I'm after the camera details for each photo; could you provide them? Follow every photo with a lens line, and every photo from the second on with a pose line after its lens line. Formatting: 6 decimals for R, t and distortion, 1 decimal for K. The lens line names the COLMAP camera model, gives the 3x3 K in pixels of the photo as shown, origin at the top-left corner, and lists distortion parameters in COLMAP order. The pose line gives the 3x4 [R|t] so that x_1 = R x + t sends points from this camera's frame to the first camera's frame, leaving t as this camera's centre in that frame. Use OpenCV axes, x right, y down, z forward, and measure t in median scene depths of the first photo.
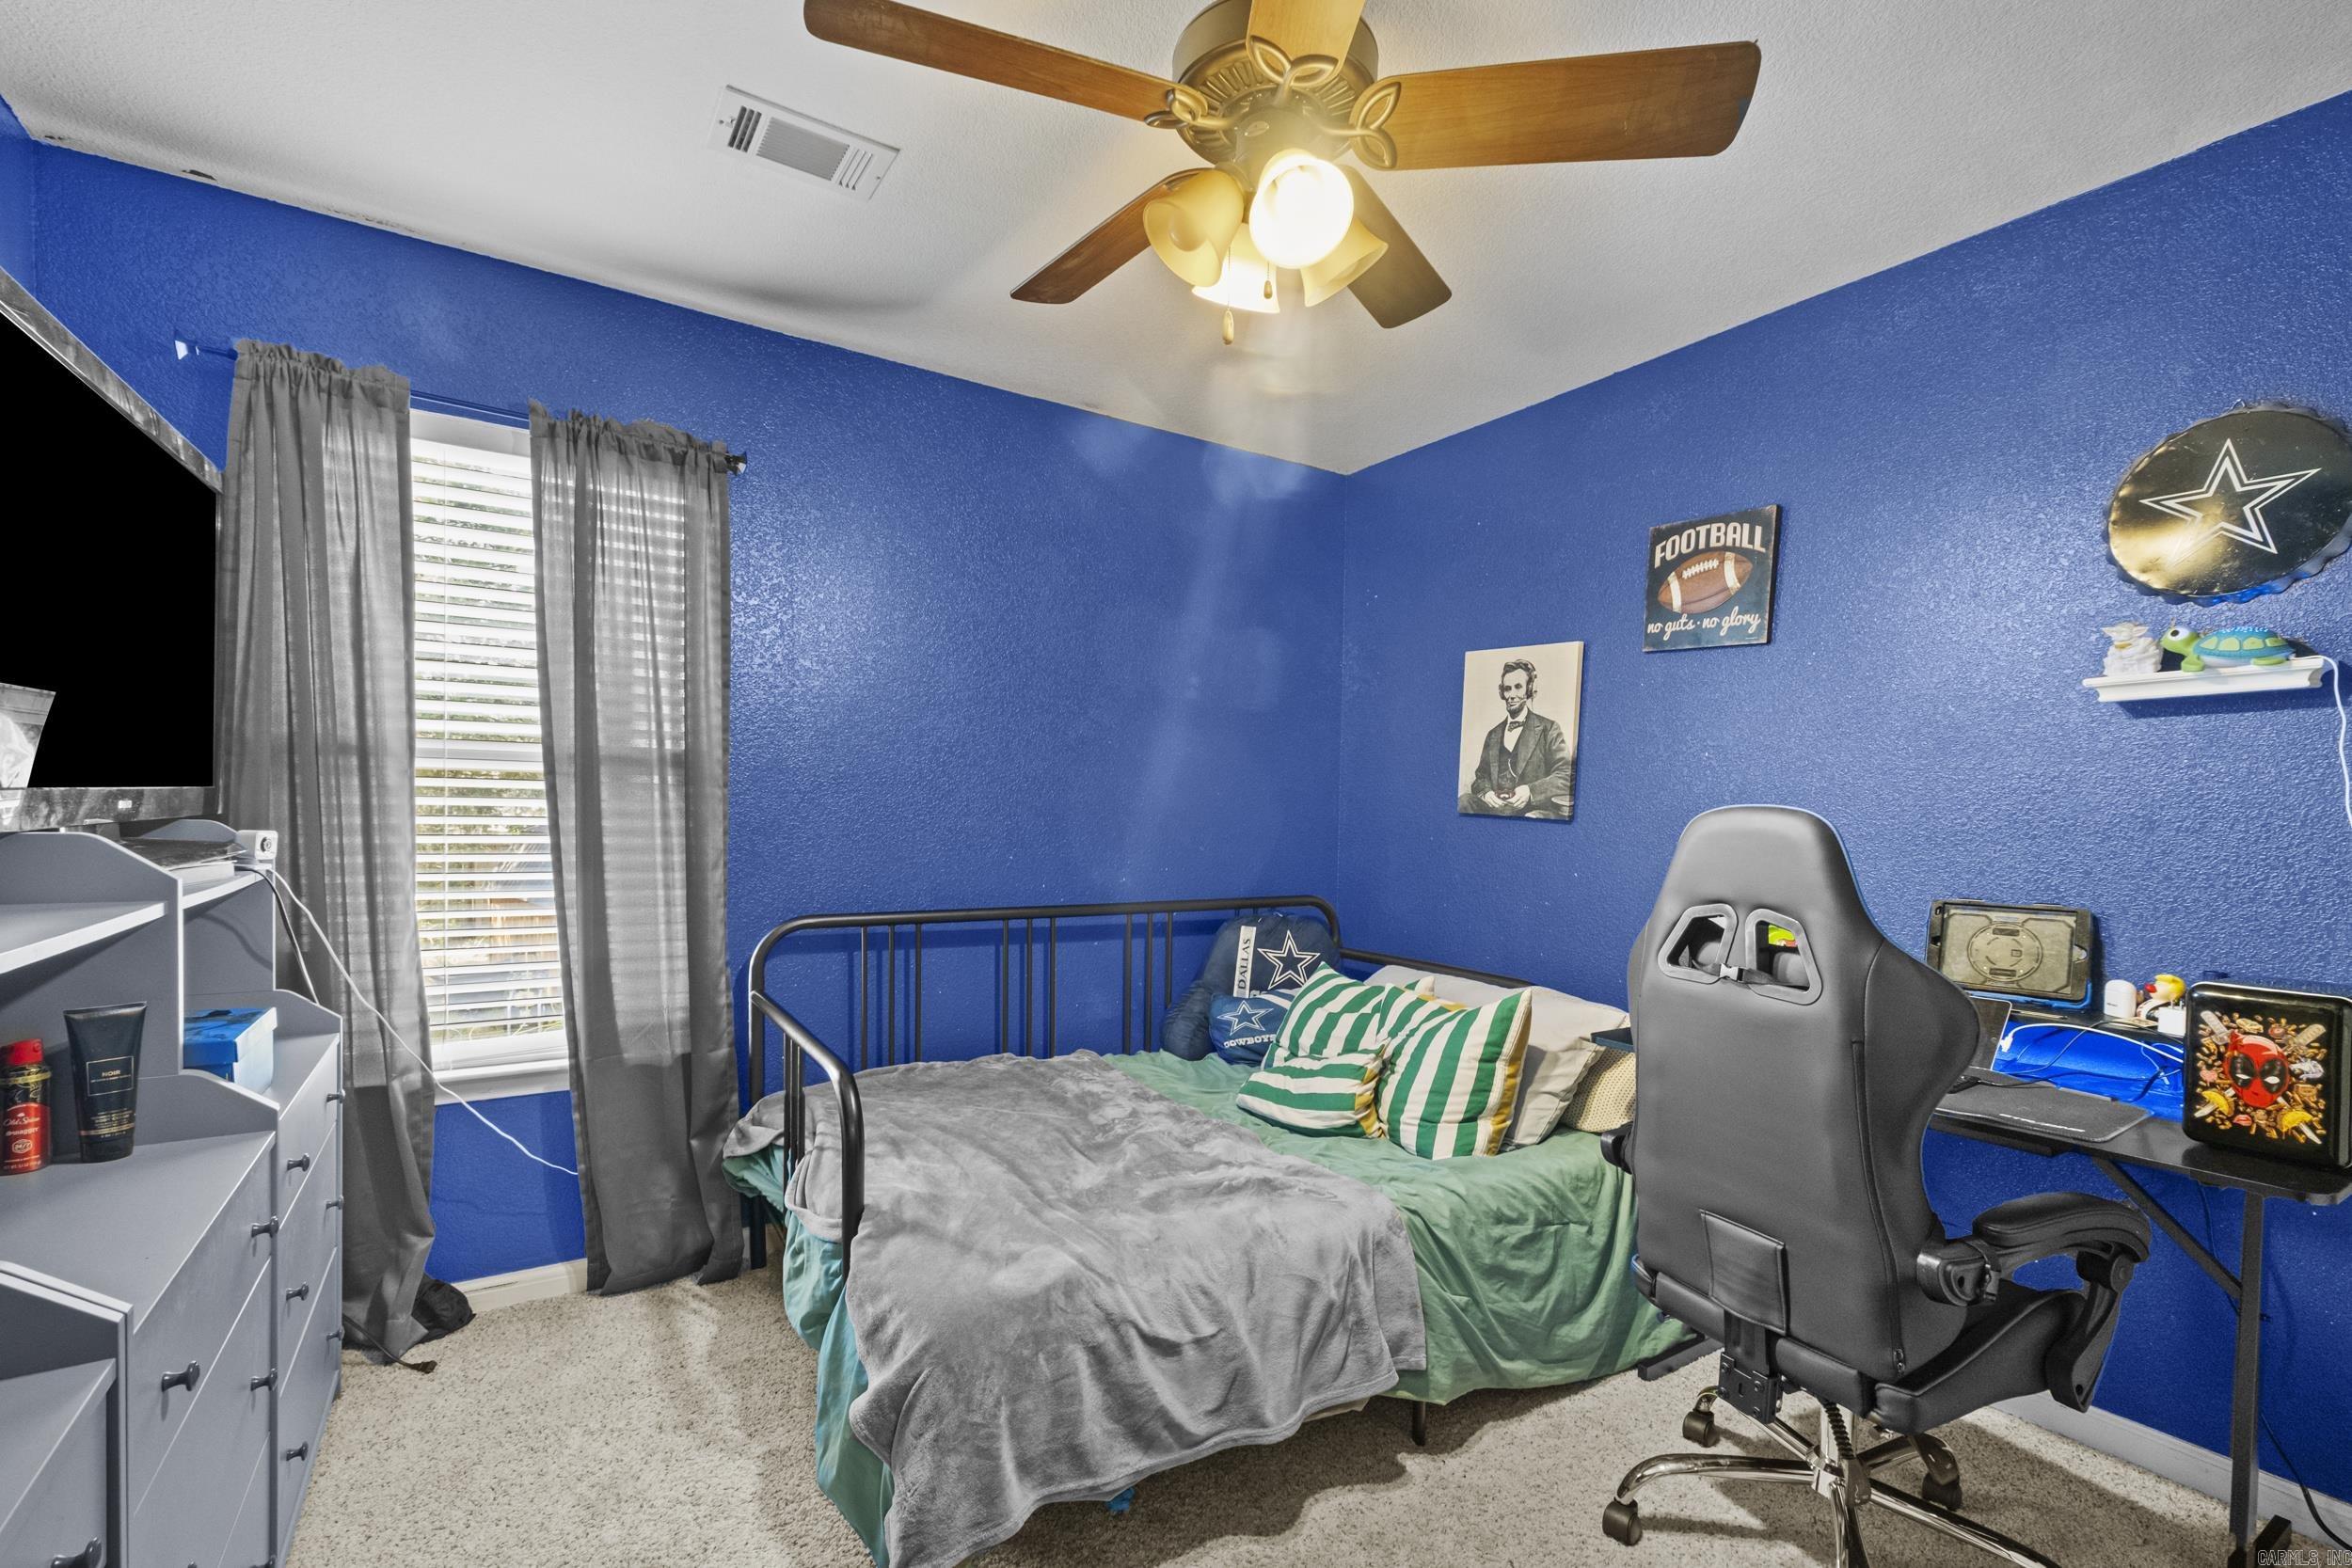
lens RADIAL K [[1031.5, 0, 1217.5], [0, 1031.5, 827.0], [0, 0, 1]] dist [0.000925, -0.000010]
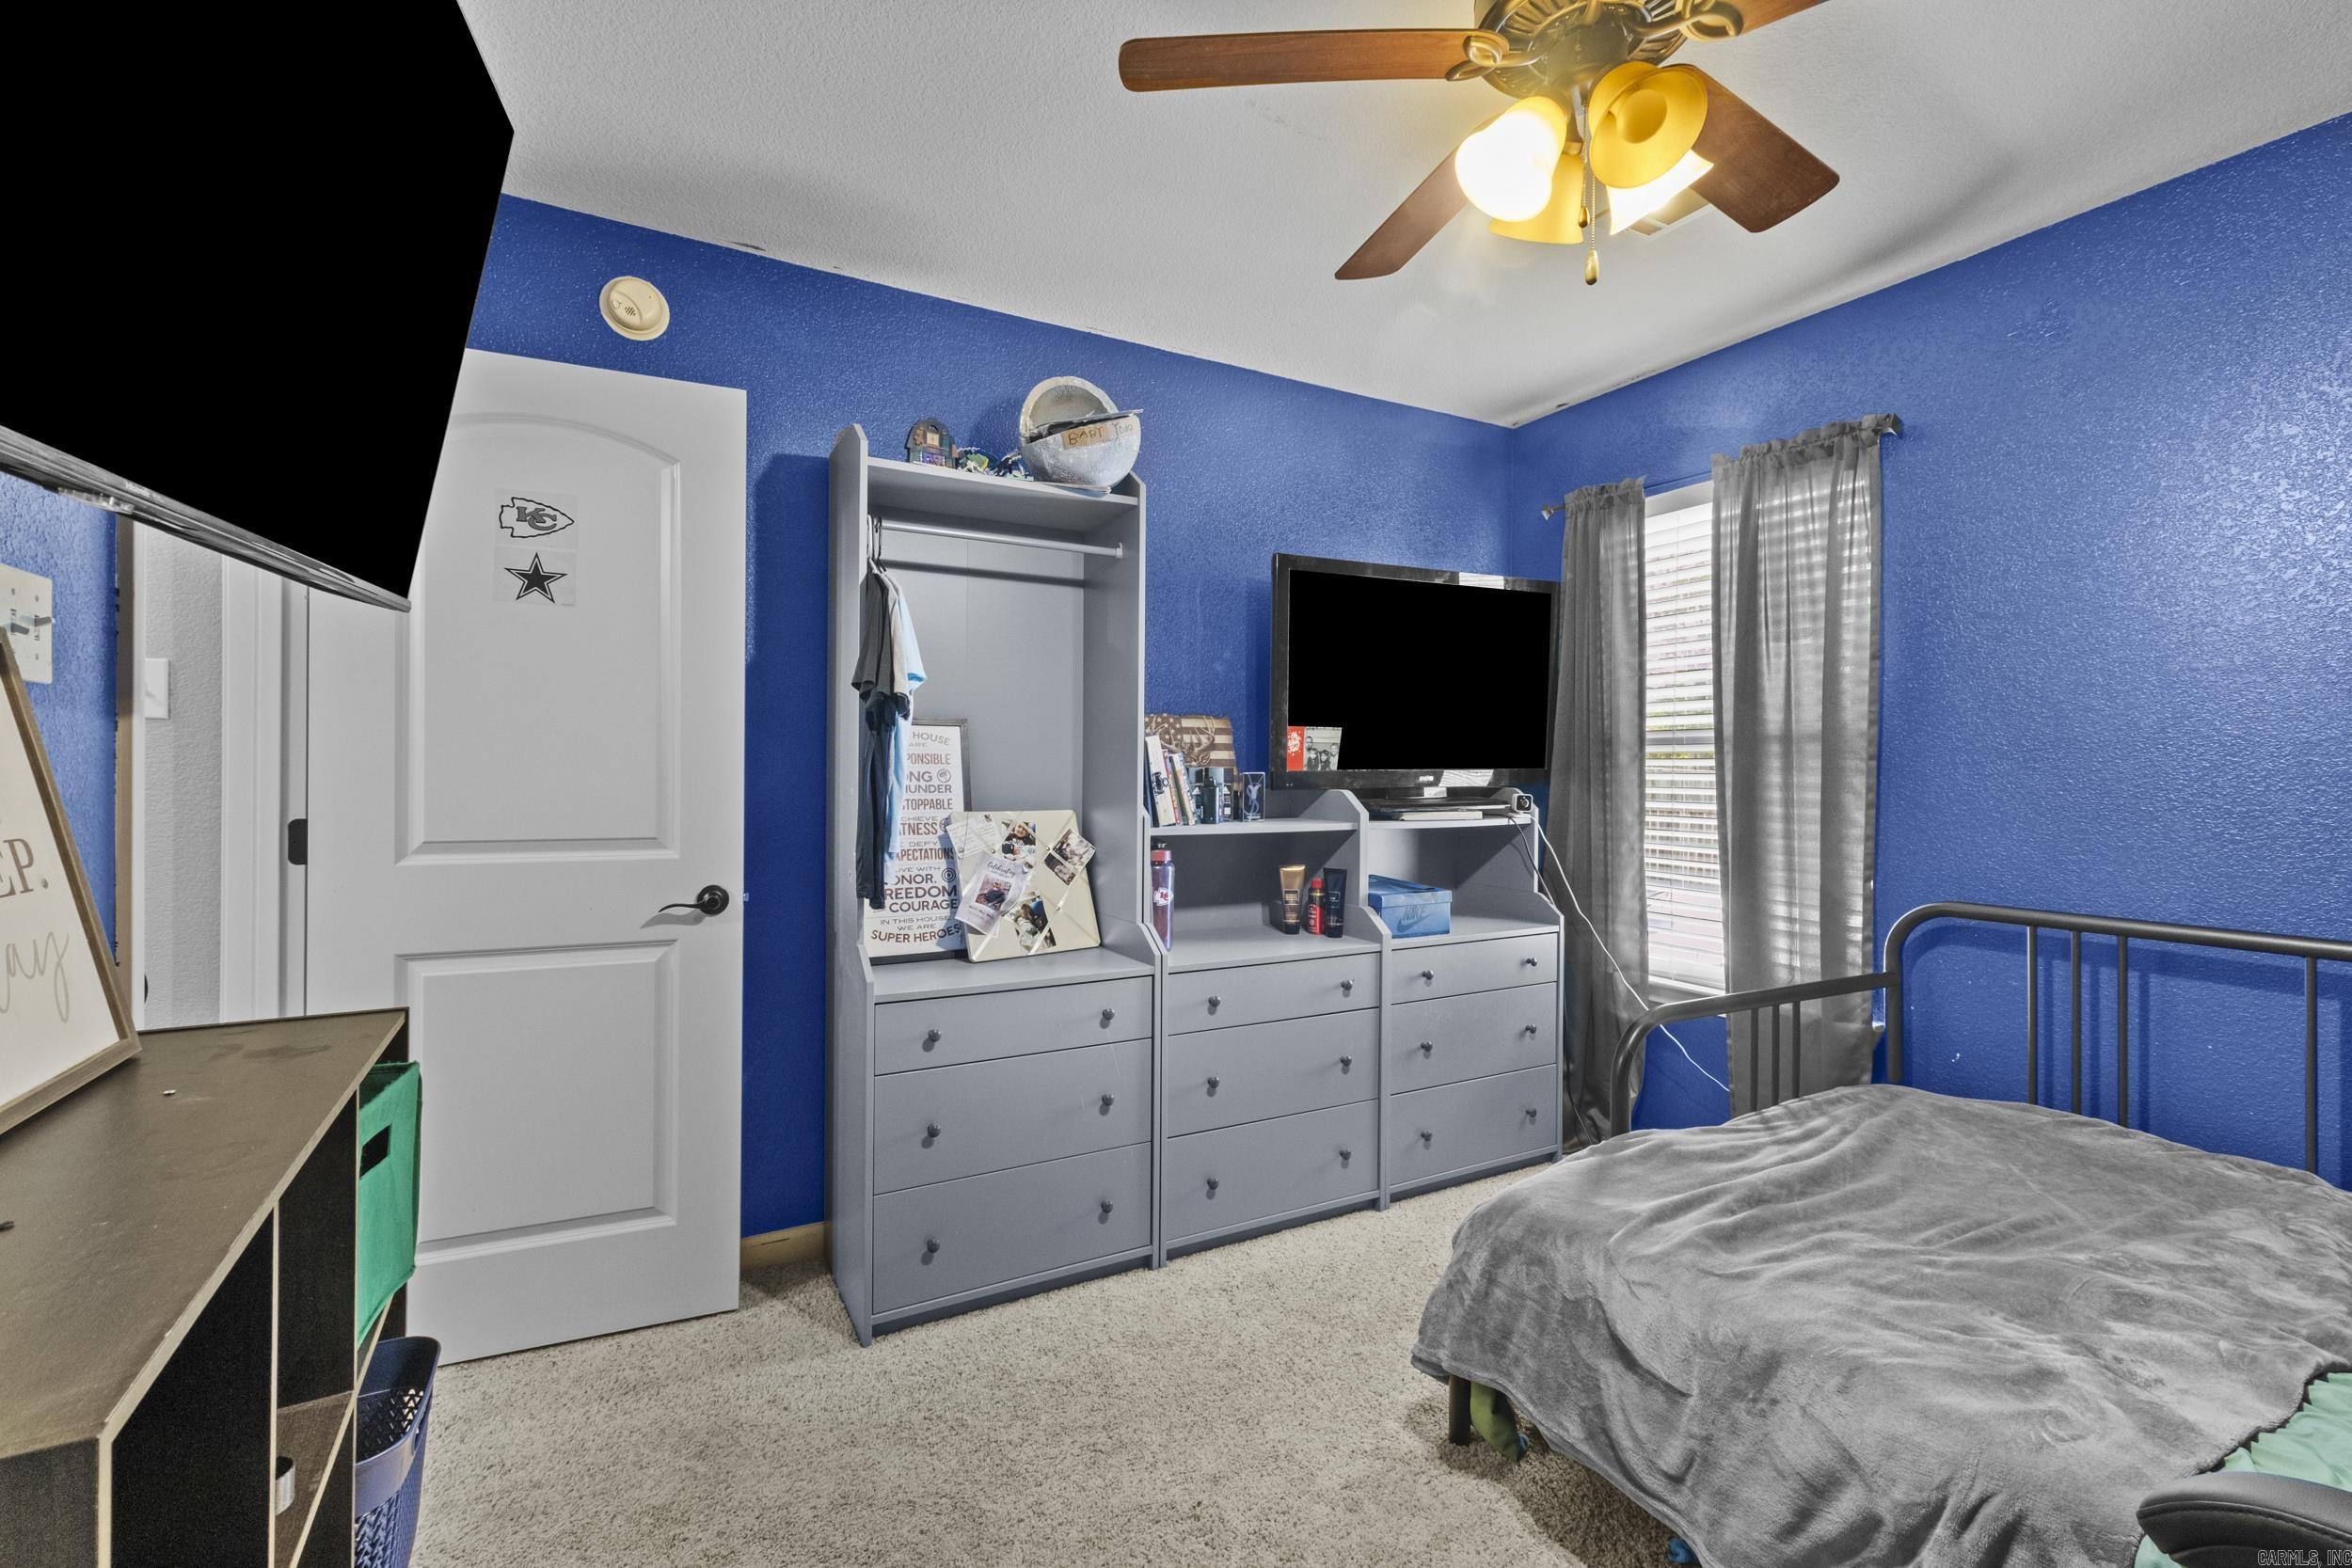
lens RADIAL K [[1018.0, 0, 1158.1], [0, 1018.0, 775.8], [0, 0, 1]] dist [0.005307, 0.000250]
pose [[-0.102469, -0.013087, -0.994650, 0.644328], [-0.022485, 0.999688, -0.010837, 0.002897], [0.994482, 0.021255, -0.102731, 0.473411]]
